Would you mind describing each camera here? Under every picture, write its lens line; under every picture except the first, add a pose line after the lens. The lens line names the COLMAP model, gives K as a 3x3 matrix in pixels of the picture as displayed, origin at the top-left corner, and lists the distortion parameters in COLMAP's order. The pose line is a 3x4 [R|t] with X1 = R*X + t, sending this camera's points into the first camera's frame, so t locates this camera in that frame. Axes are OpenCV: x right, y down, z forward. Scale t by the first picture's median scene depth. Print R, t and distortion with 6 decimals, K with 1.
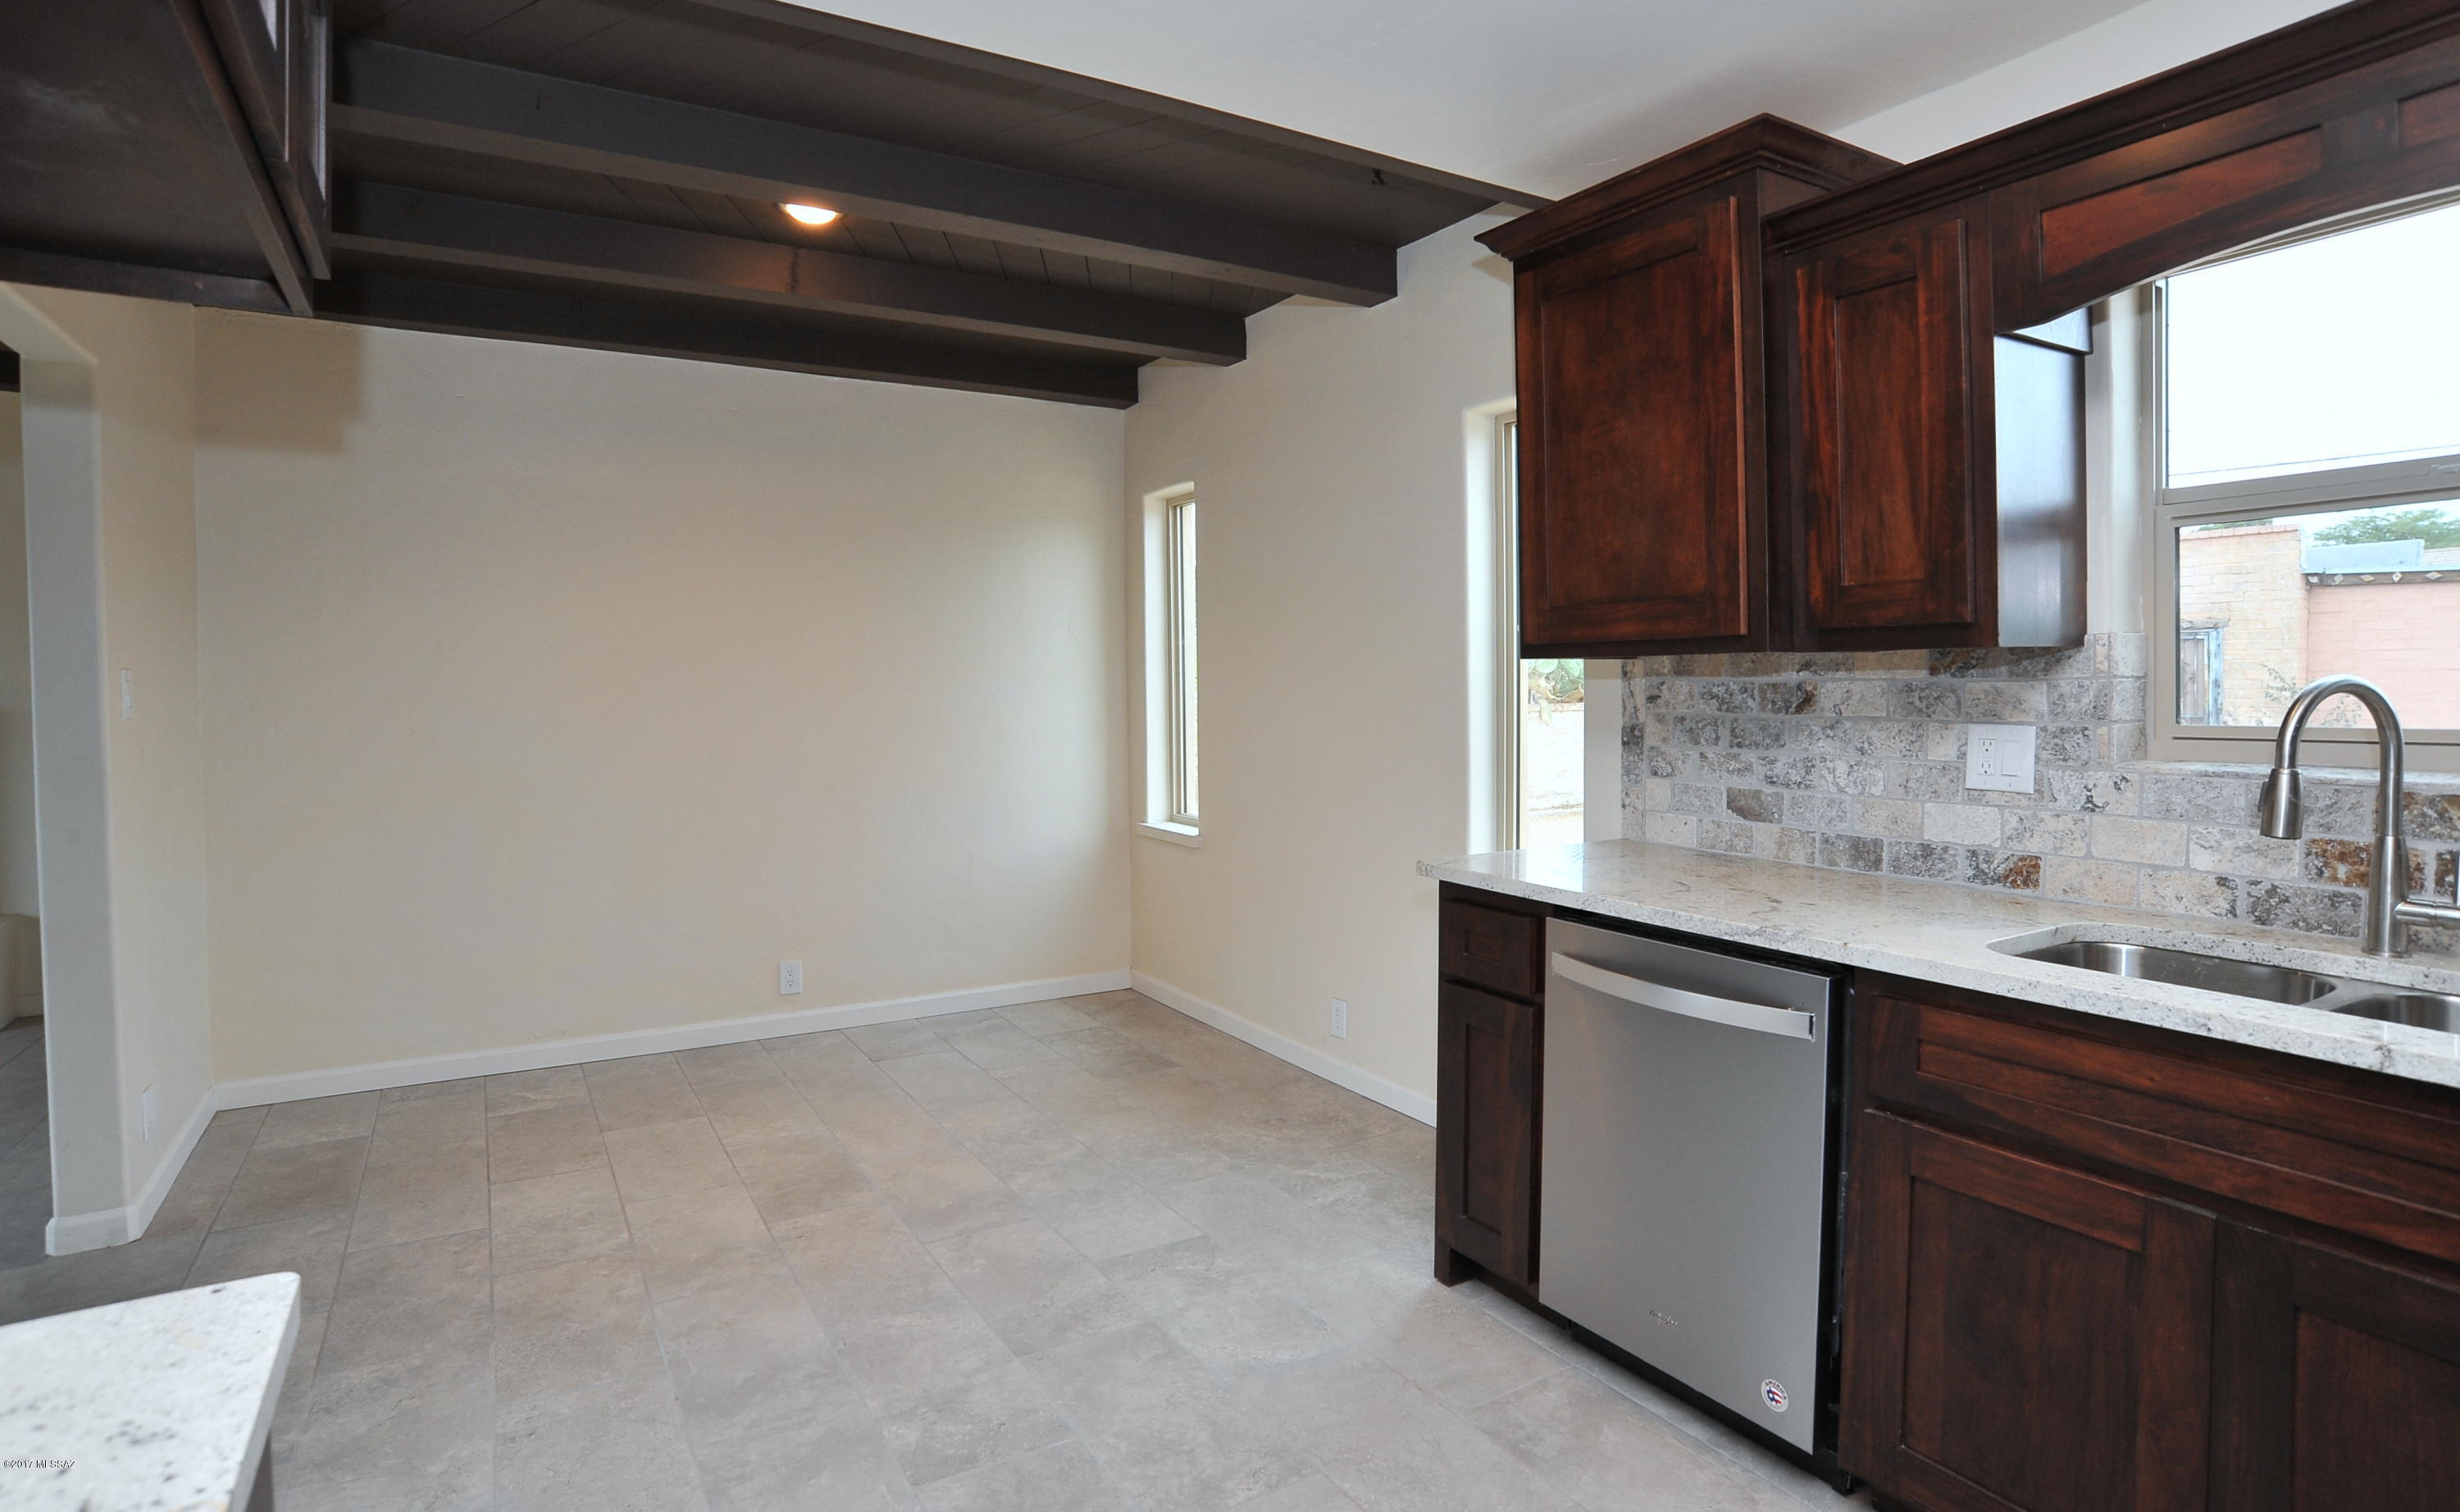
lens RADIAL K [[1269.0, 0, 1223.3], [0, 1269.0, 711.9], [0, 0, 1]] dist [-0.077270, 0.029986]
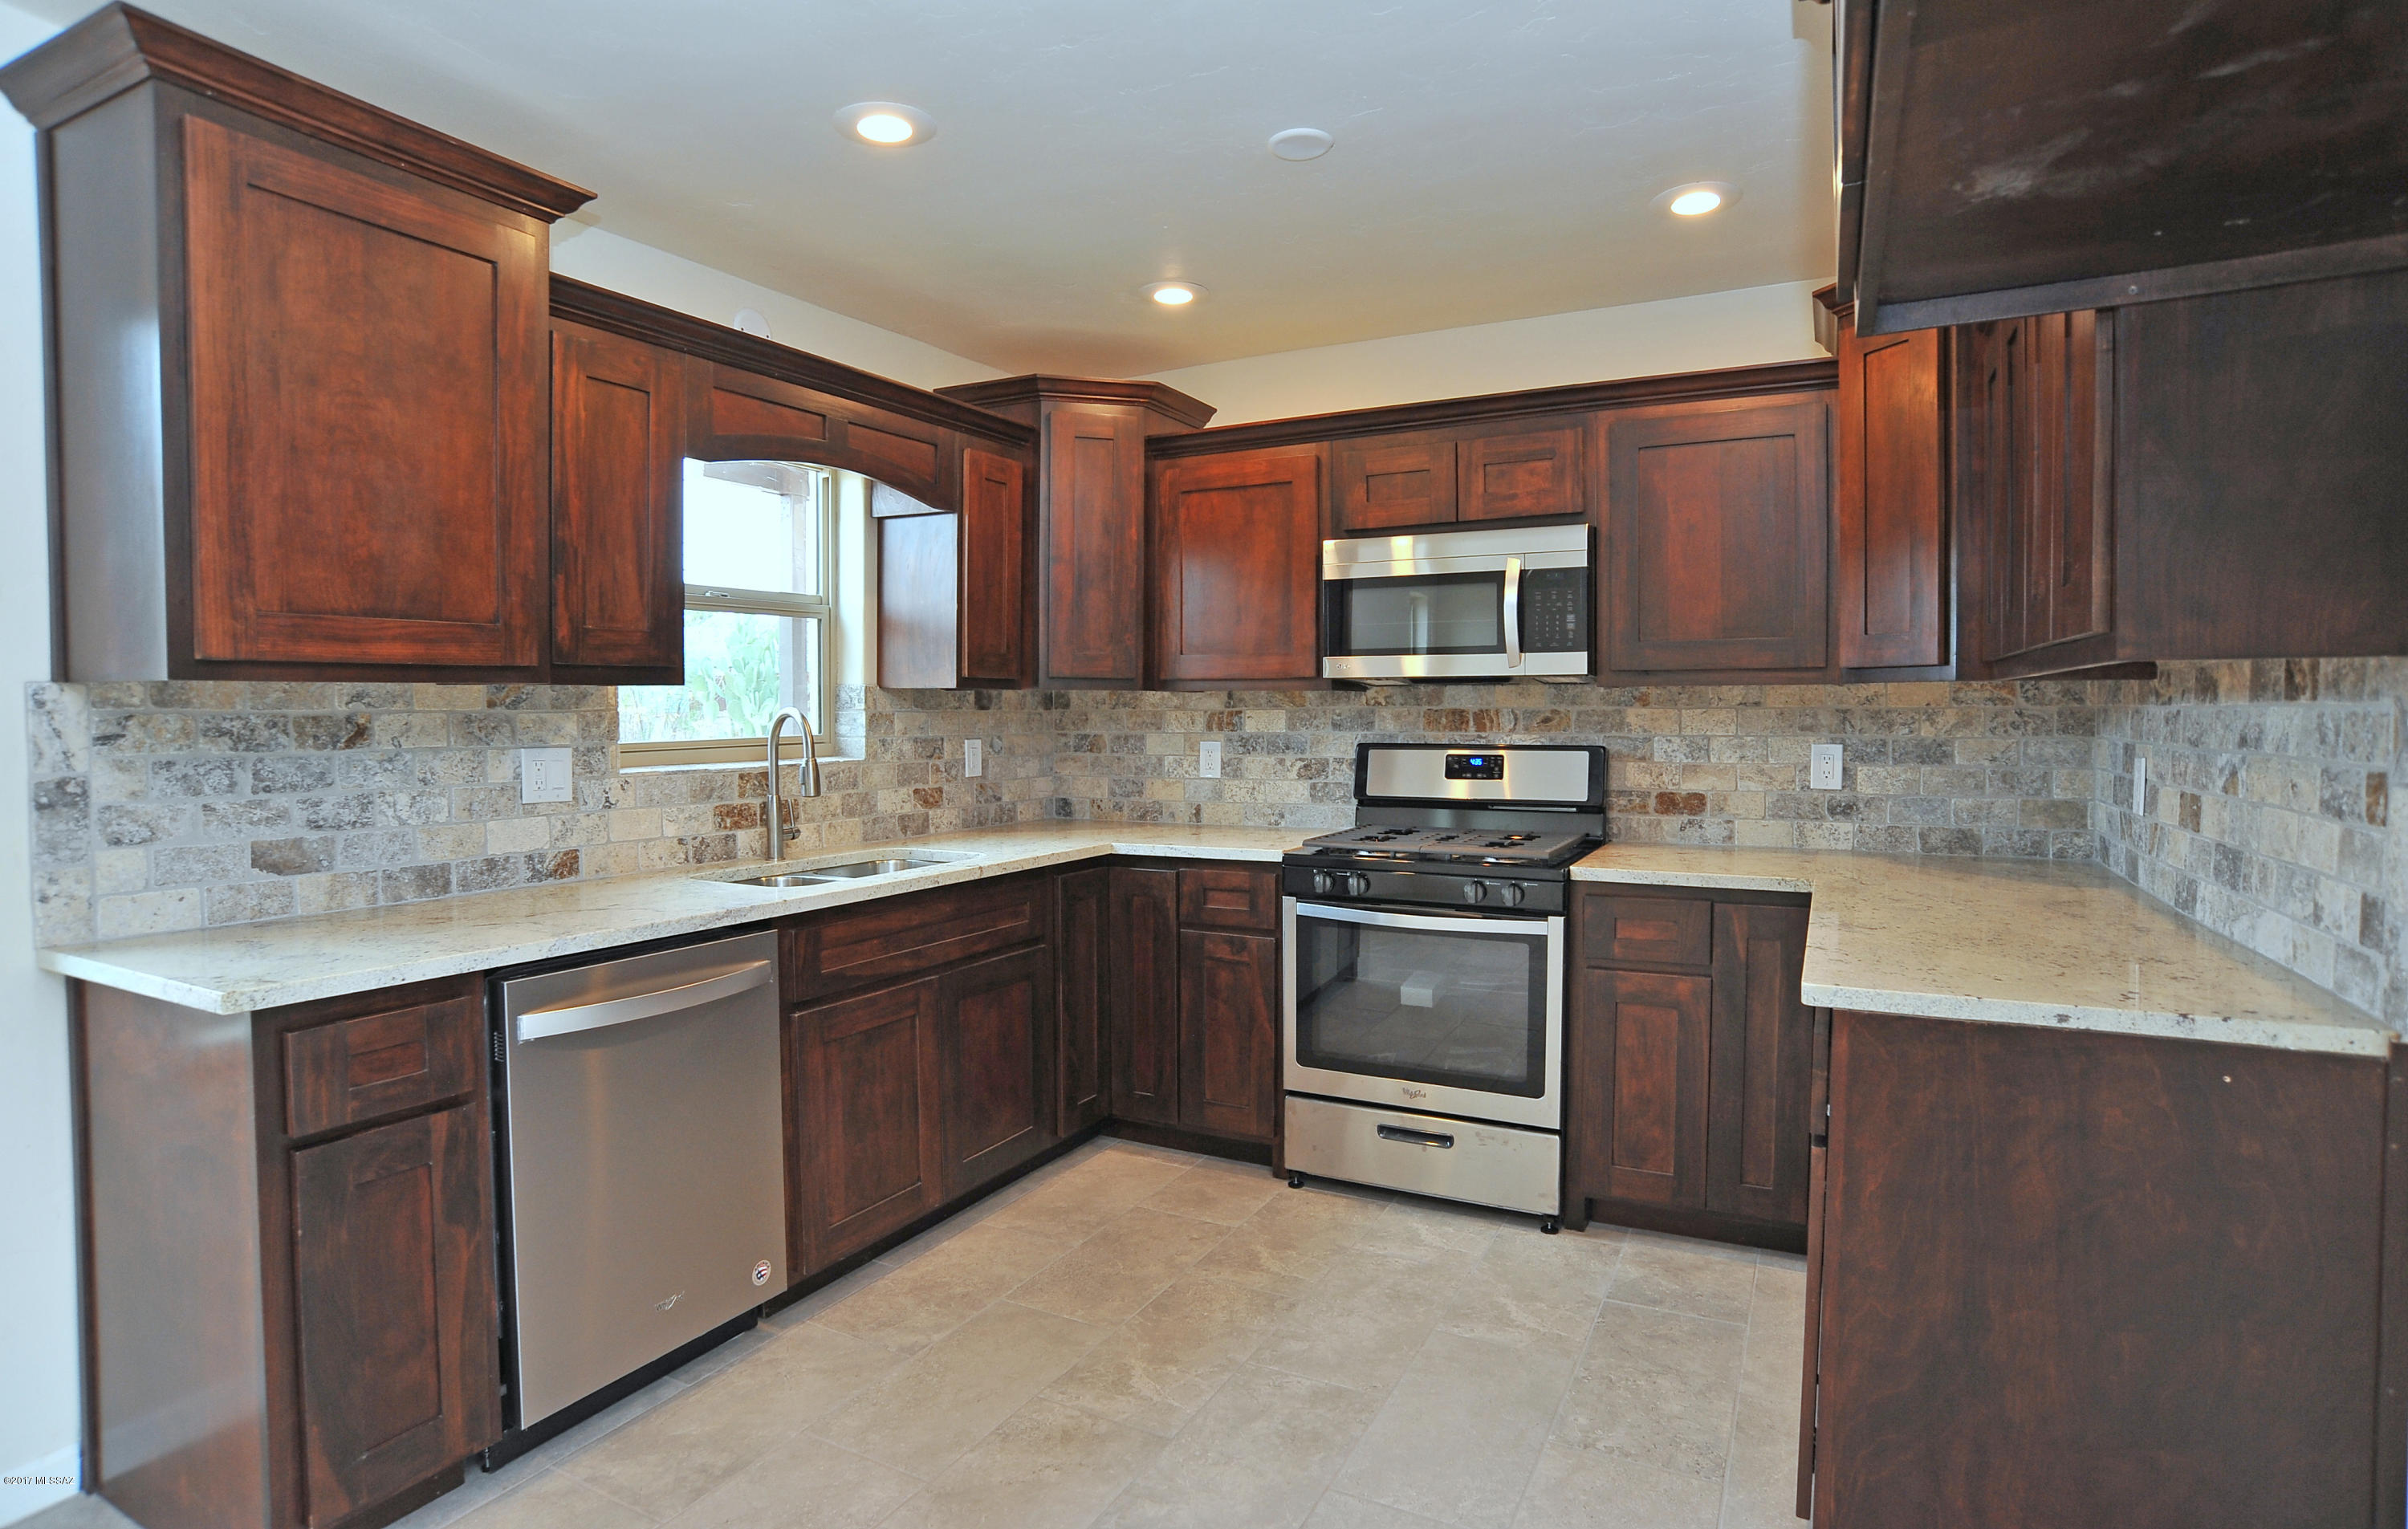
lens RADIAL K [[1221.6, 0, 1192.1], [0, 1221.6, 748.5], [0, 0, 1]] dist [-0.087364, 0.022922]
pose [[-0.513777, -0.015389, 0.857786, -0.697610], [0.032172, 0.998790, 0.037188, -0.012371], [-0.857320, 0.046703, -0.512660, 1.038607]]
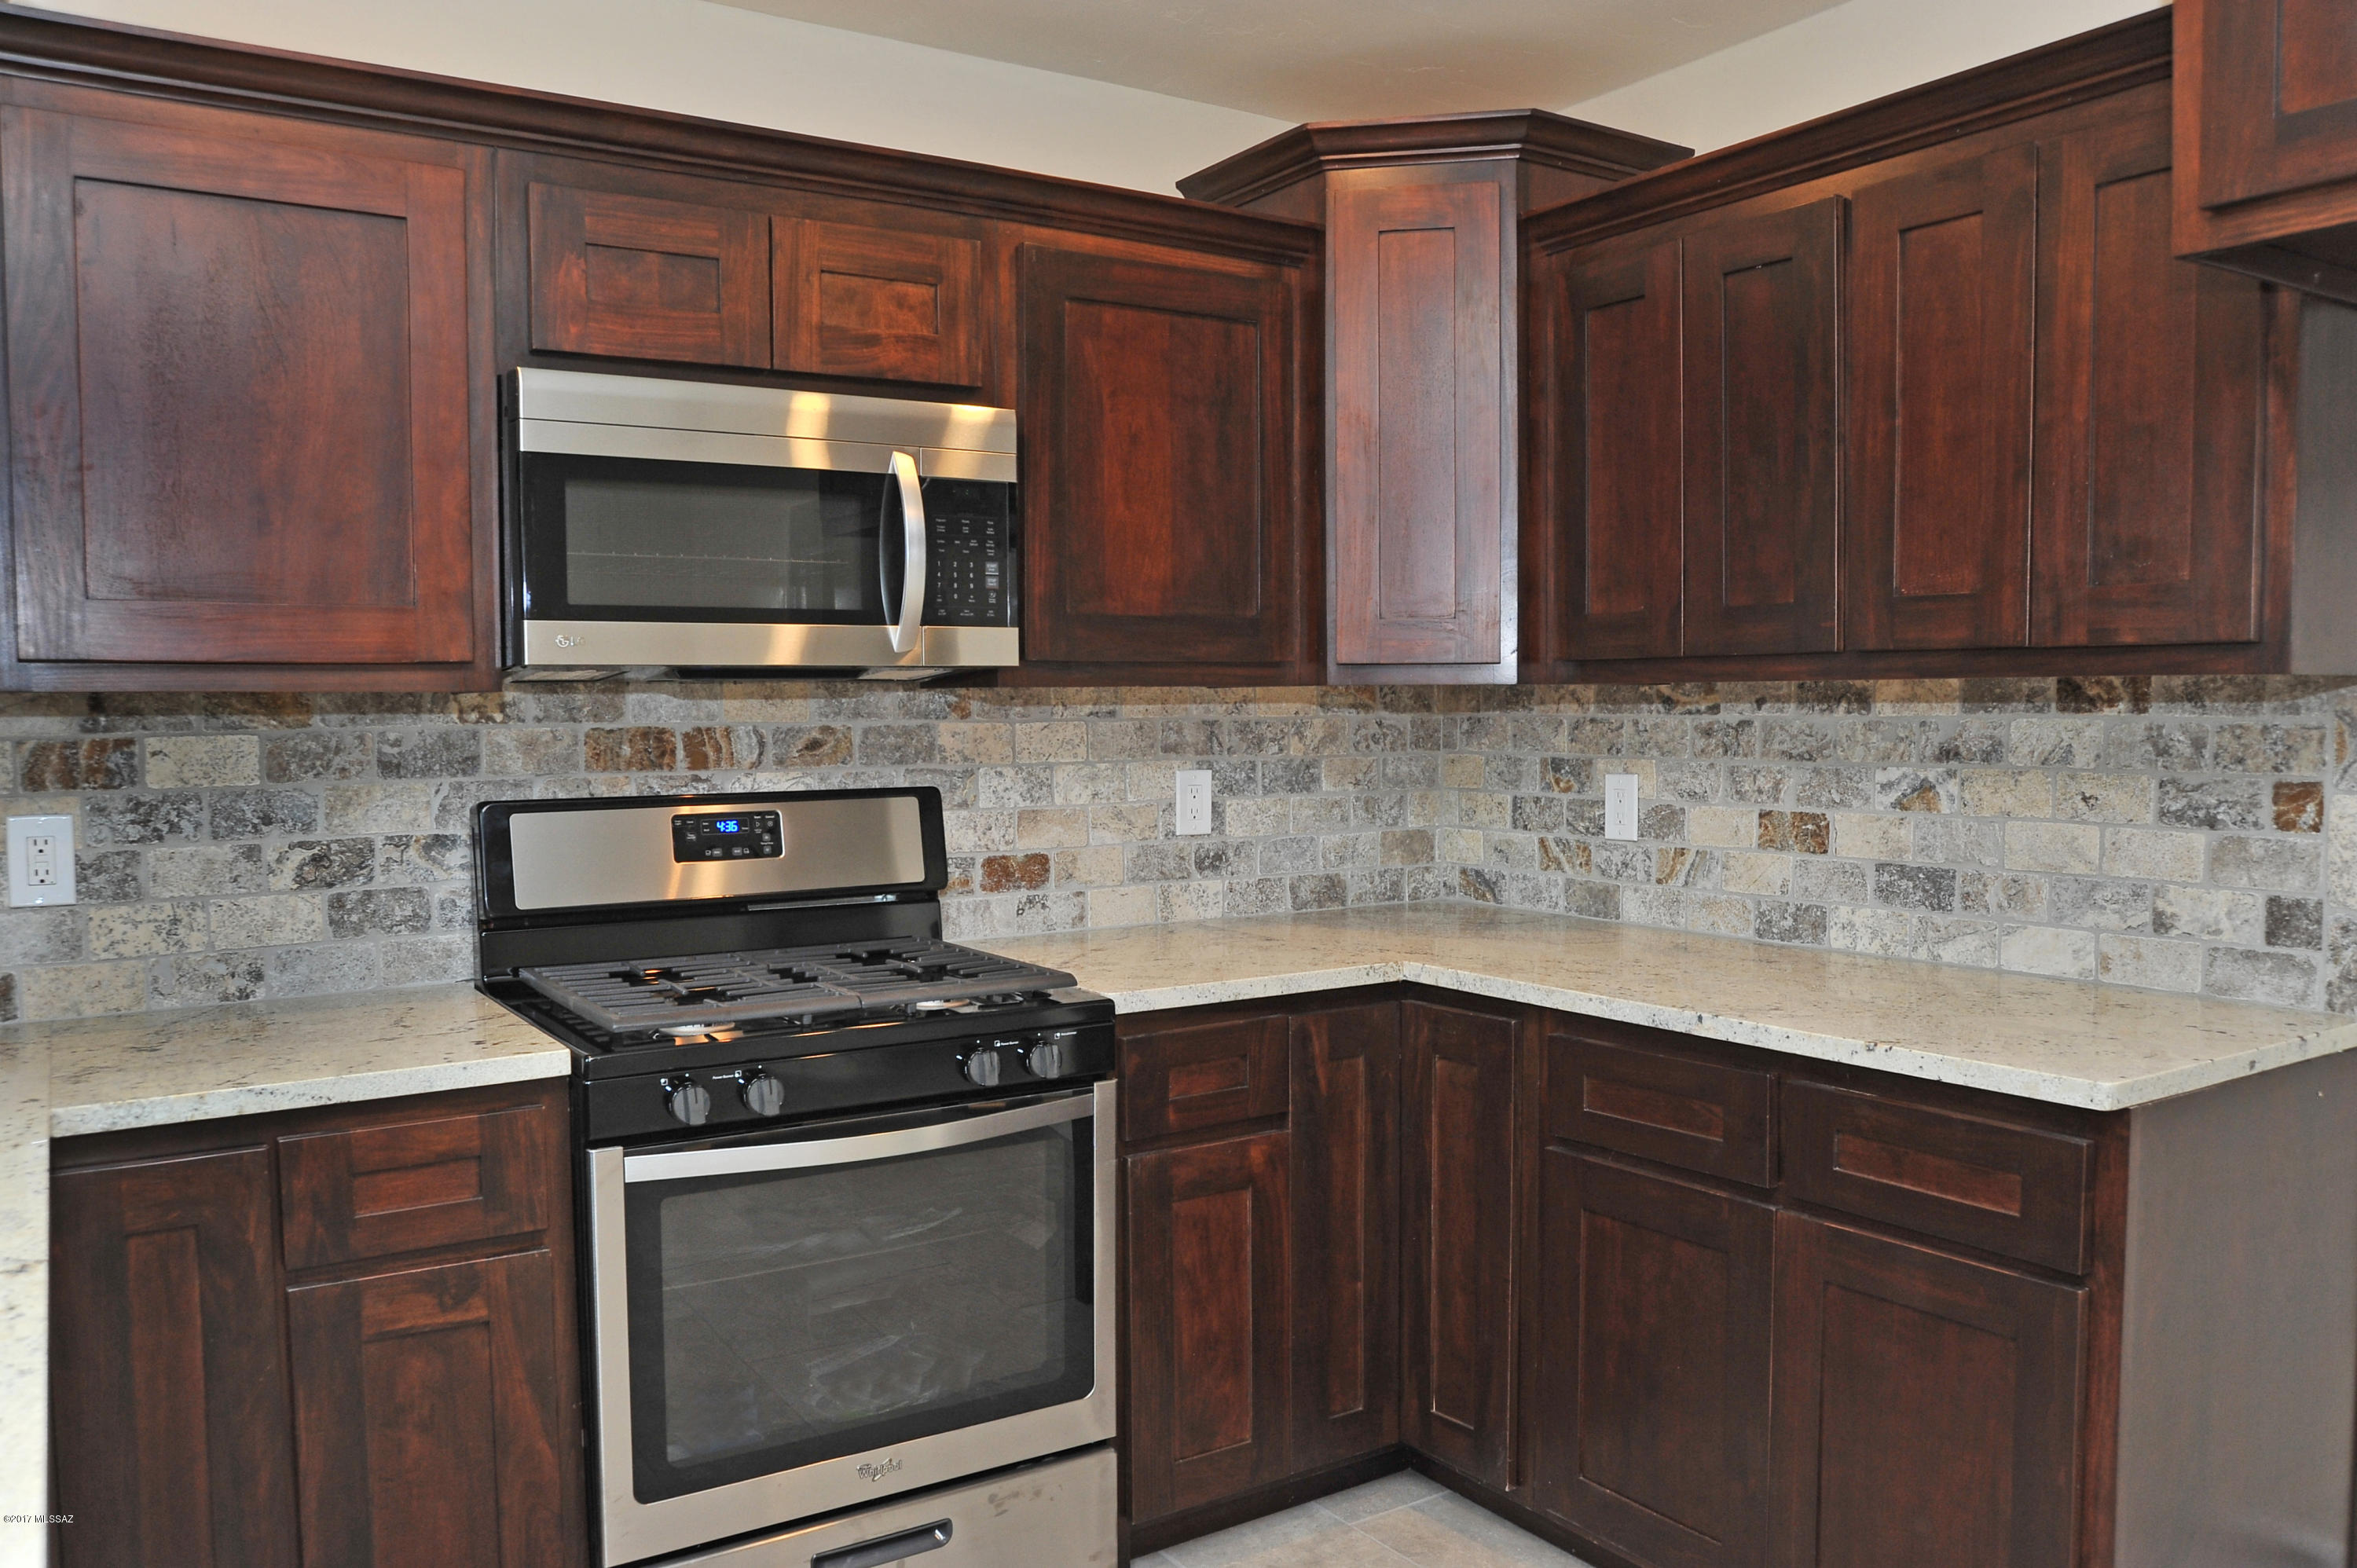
lens RADIAL K [[1781.8, 0, 1174.6], [0, 1781.8, 804.6], [0, 0, 1]] dist [-0.066672, 0.029234]
pose [[-0.999153, 0.019860, -0.036031, 0.184068], [0.016749, 0.996266, 0.084692, -0.037675], [0.037579, 0.084016, -0.995756, 1.143736]]
